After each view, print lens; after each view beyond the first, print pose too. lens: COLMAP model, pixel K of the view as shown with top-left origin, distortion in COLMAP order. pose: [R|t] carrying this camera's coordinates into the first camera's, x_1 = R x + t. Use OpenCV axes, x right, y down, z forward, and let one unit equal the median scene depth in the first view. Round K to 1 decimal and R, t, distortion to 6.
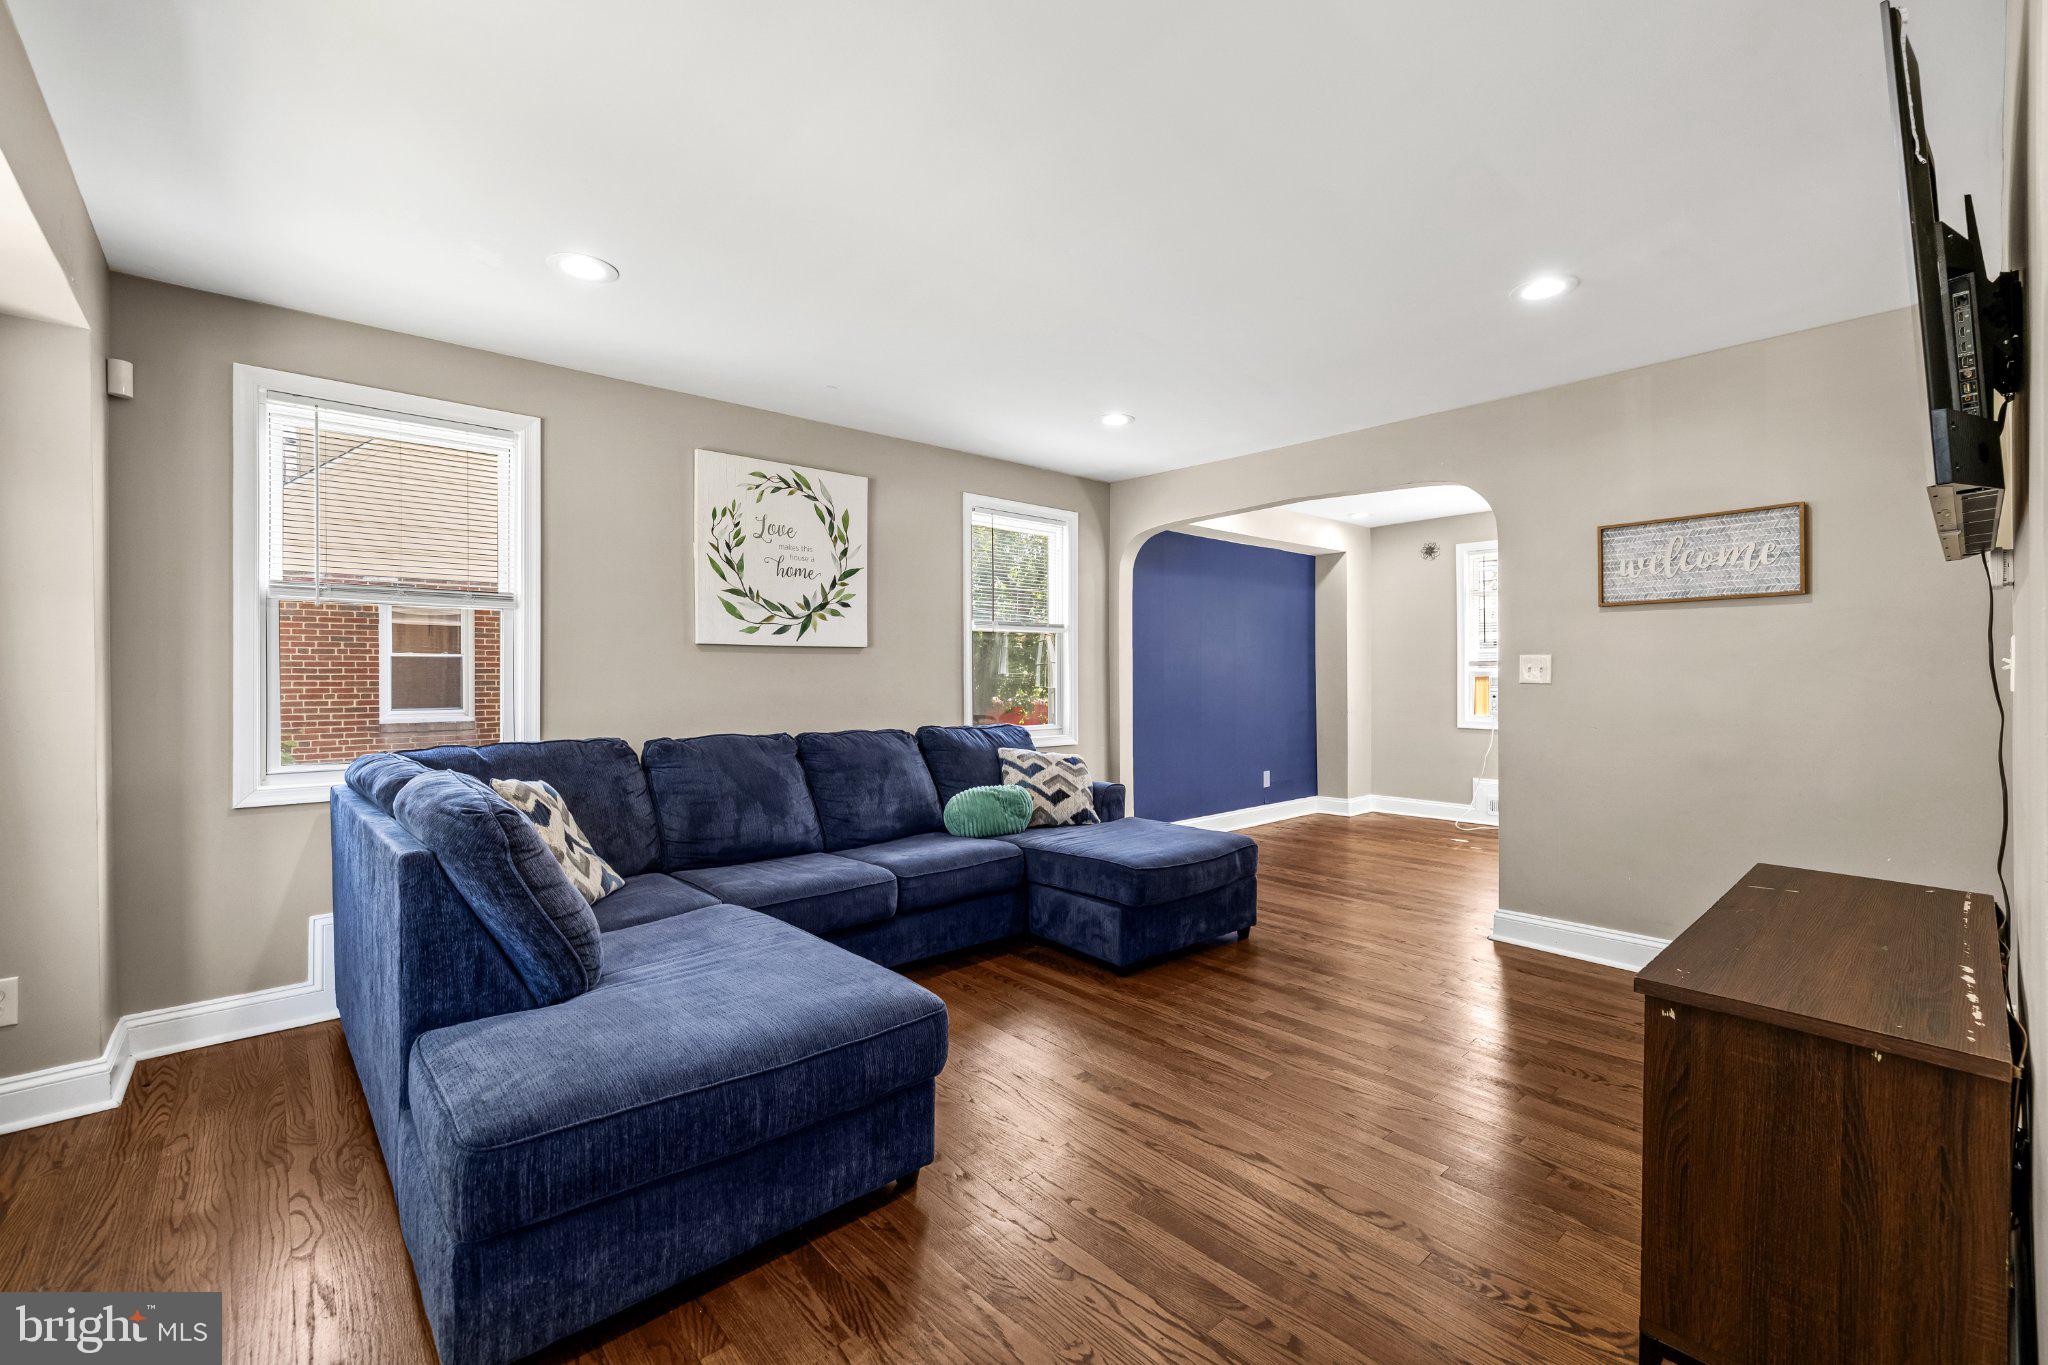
lens RADIAL K [[864.8, 0, 1021.6], [0, 864.8, 667.3], [0, 0, 1]] dist [0.001502, 0.000140]
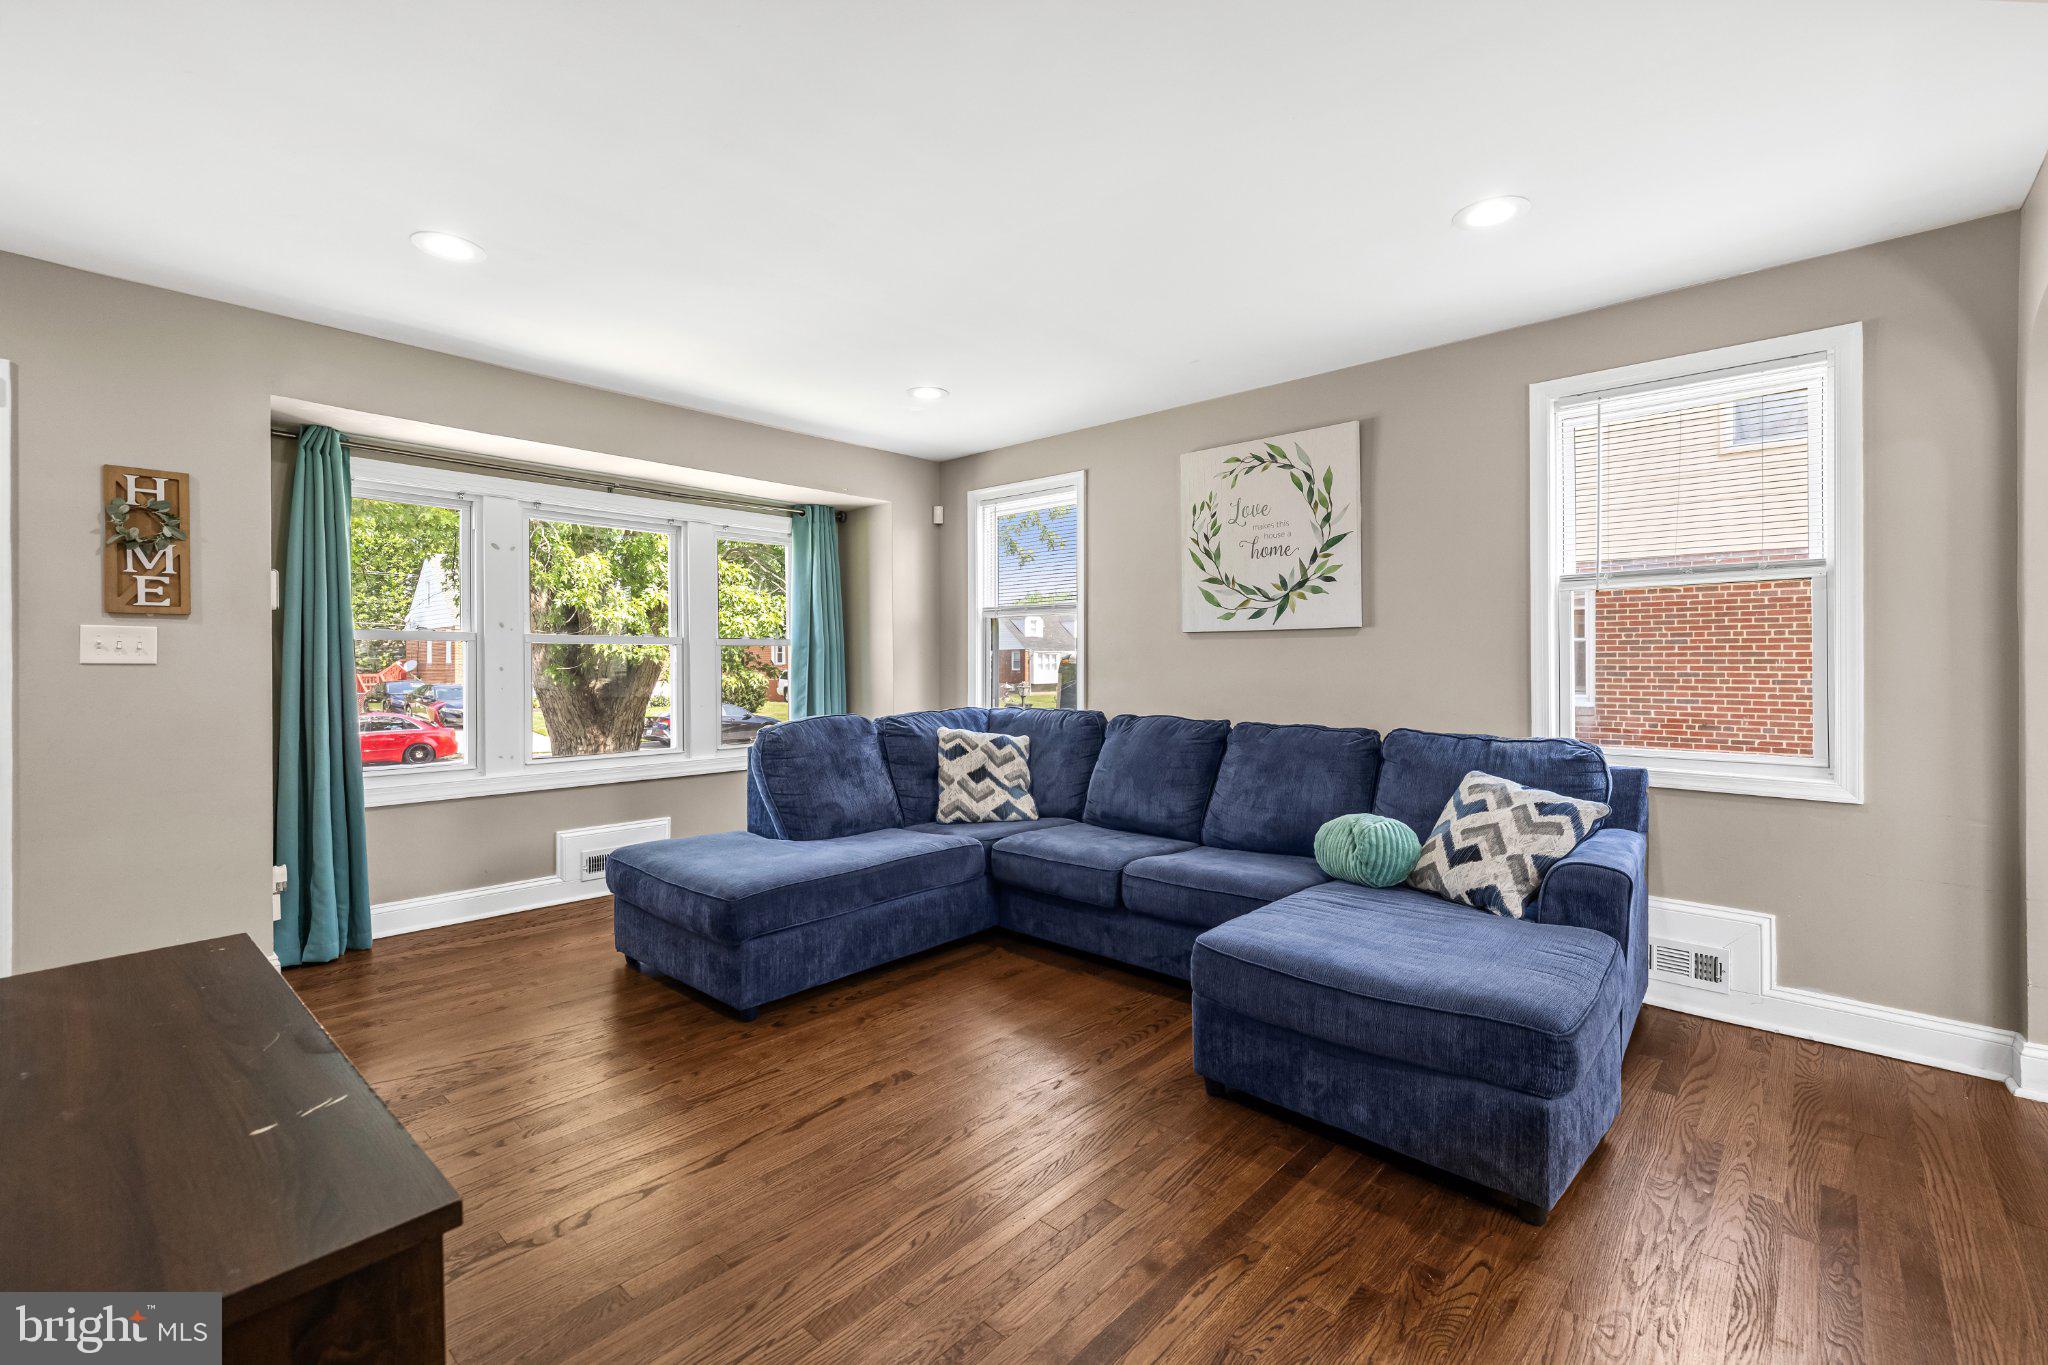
lens RADIAL K [[864.8, 0, 1021.6], [0, 864.8, 667.3], [0, 0, 1]] dist [0.001502, 0.000140]
pose [[0.105919, 0.008593, -0.994338, 0.643032], [0.011982, 0.999879, 0.009917, 0.003304], [0.994303, -0.012965, 0.105803, 0.630003]]
